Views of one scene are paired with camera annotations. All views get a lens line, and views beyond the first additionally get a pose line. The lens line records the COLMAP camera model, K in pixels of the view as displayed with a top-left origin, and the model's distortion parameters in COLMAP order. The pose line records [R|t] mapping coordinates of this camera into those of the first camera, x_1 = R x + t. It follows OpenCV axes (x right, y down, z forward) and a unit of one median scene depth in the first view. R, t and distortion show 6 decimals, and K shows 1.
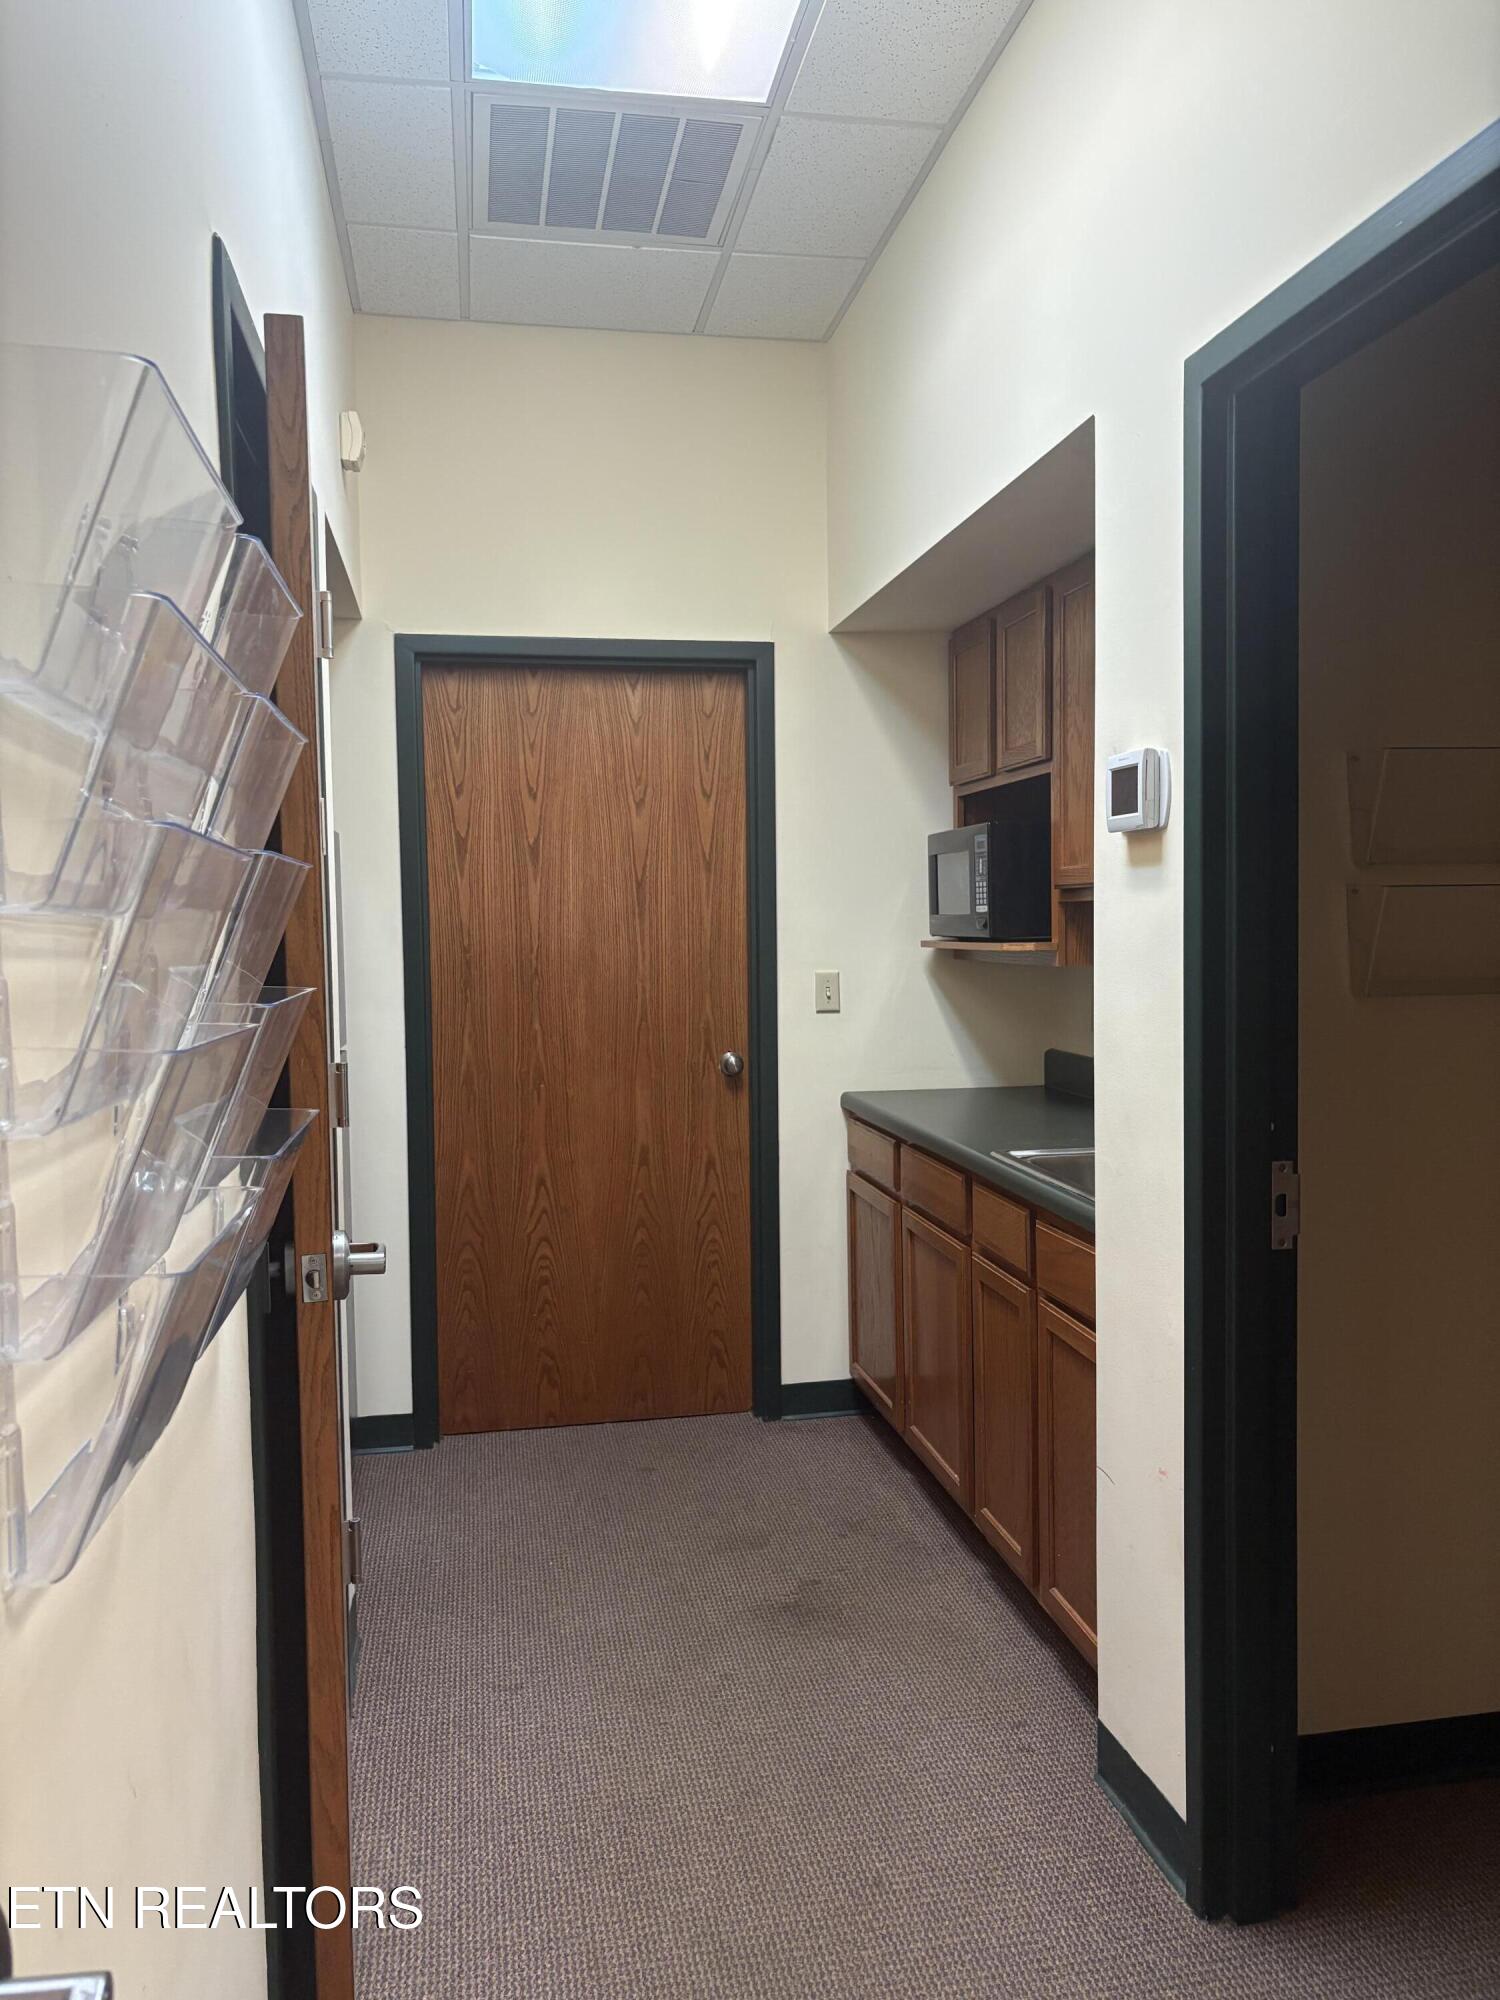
lens RADIAL K [[1495.9, 0, 757.2], [0, 1495.9, 999.5], [0, 0, 1]] dist [0.045839, -0.044498]
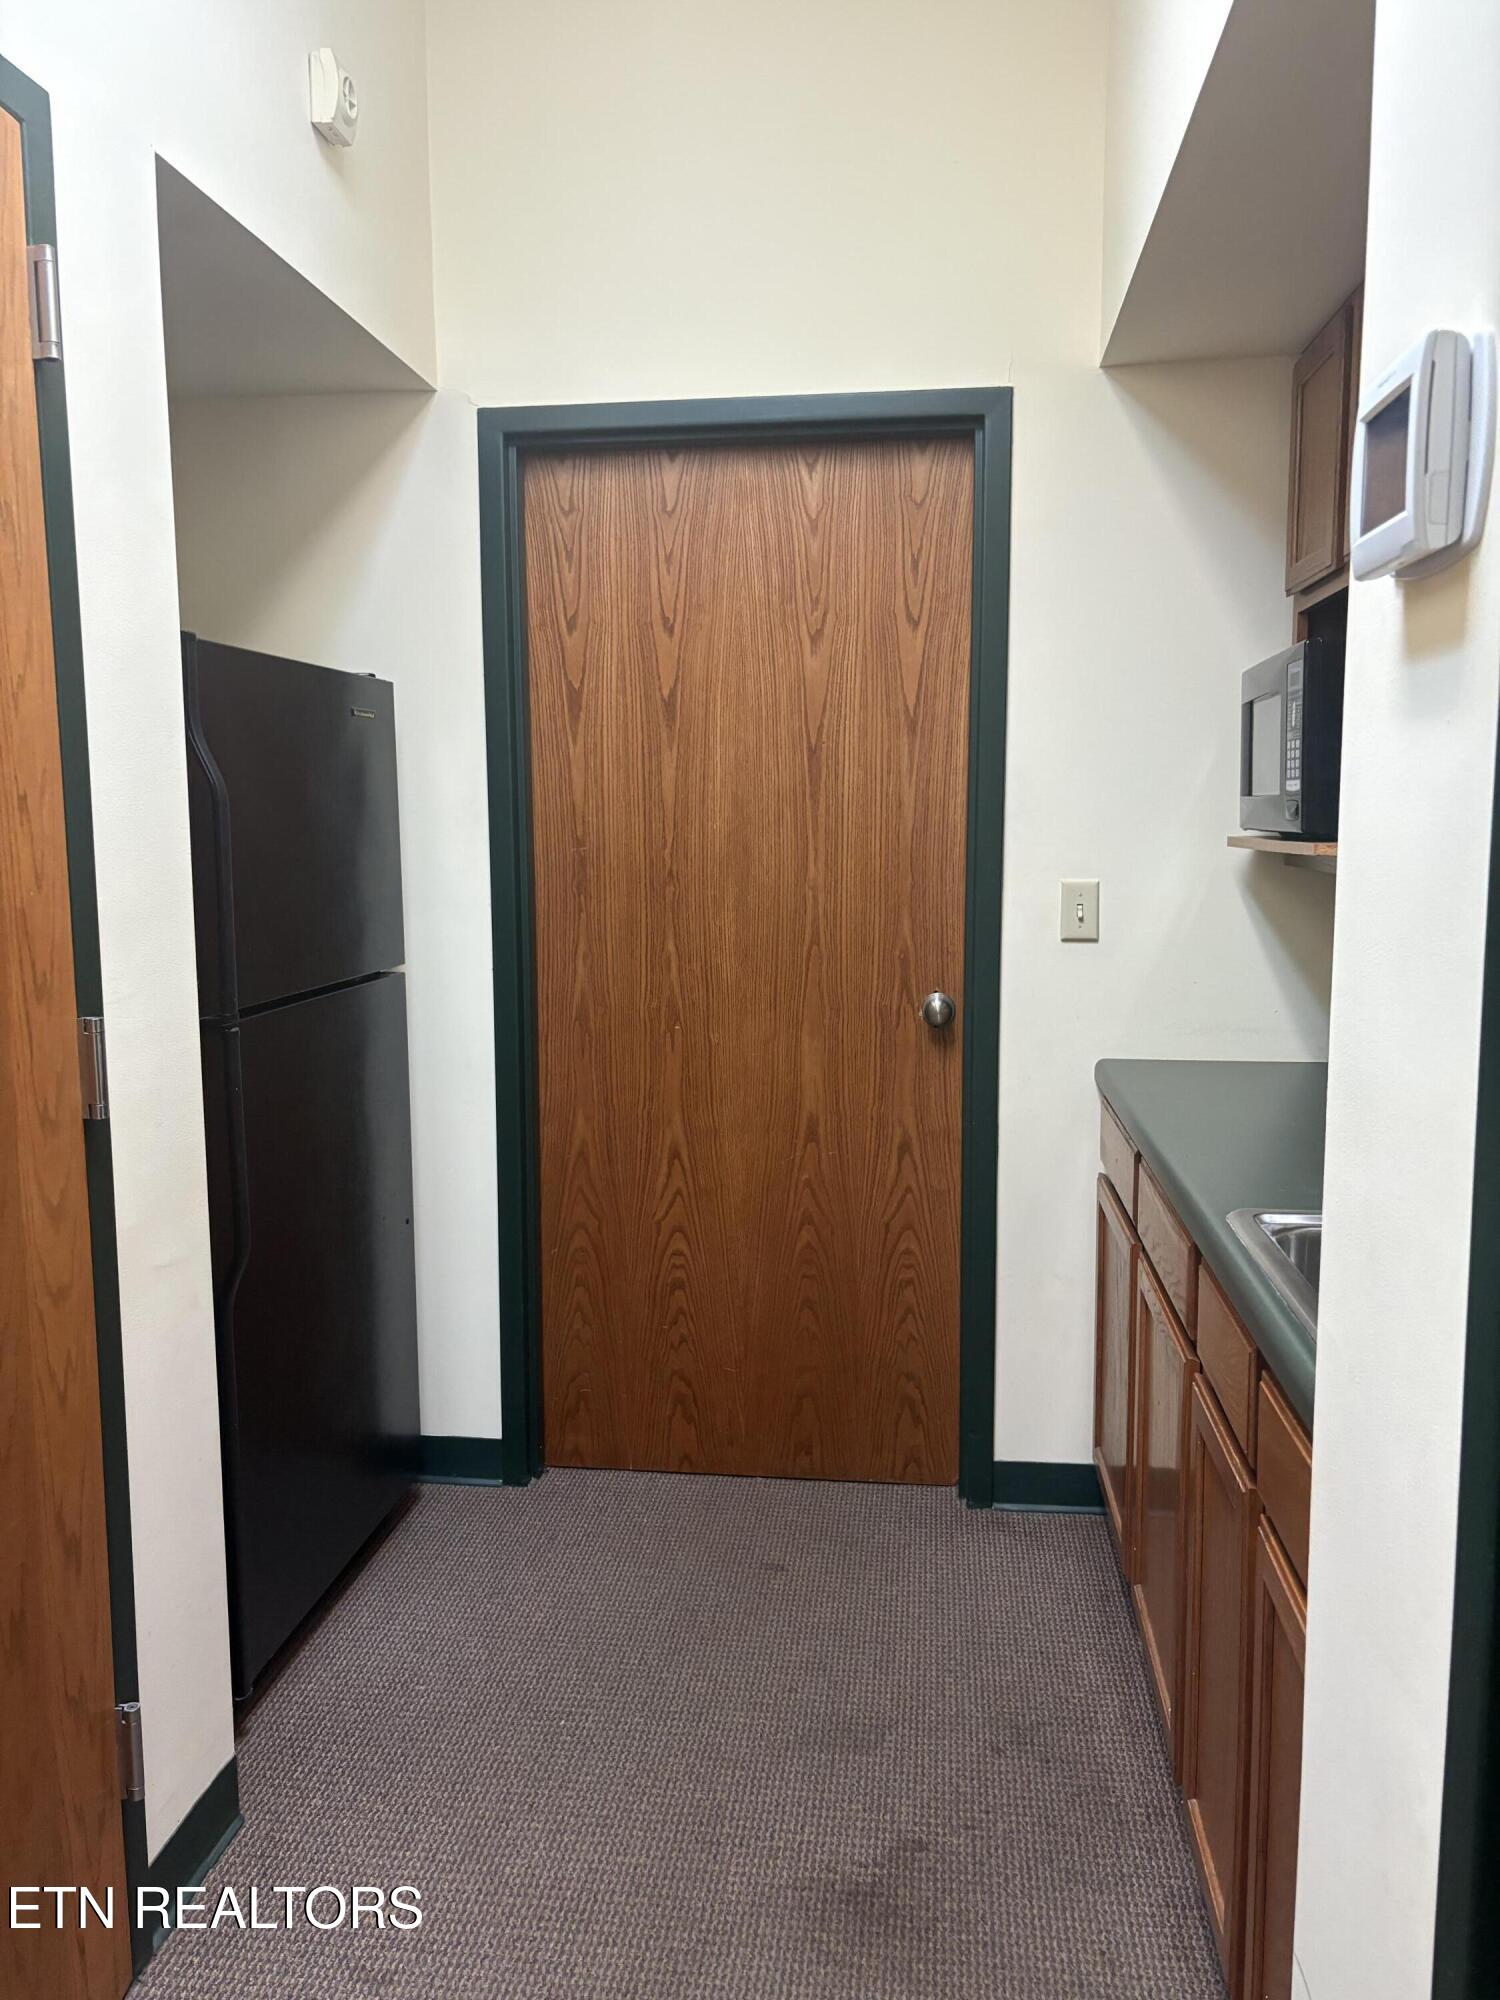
lens RADIAL K [[1495.9, 0, 738.3], [0, 1495.9, 999.5], [0, 0, 1]] dist [0.045839, -0.044498]
pose [[0.948050, 0.047676, -0.314527, 0.117668], [-0.024588, 0.996730, 0.076971, -0.013876], [0.317168, -0.065239, 0.946123, 0.307703]]
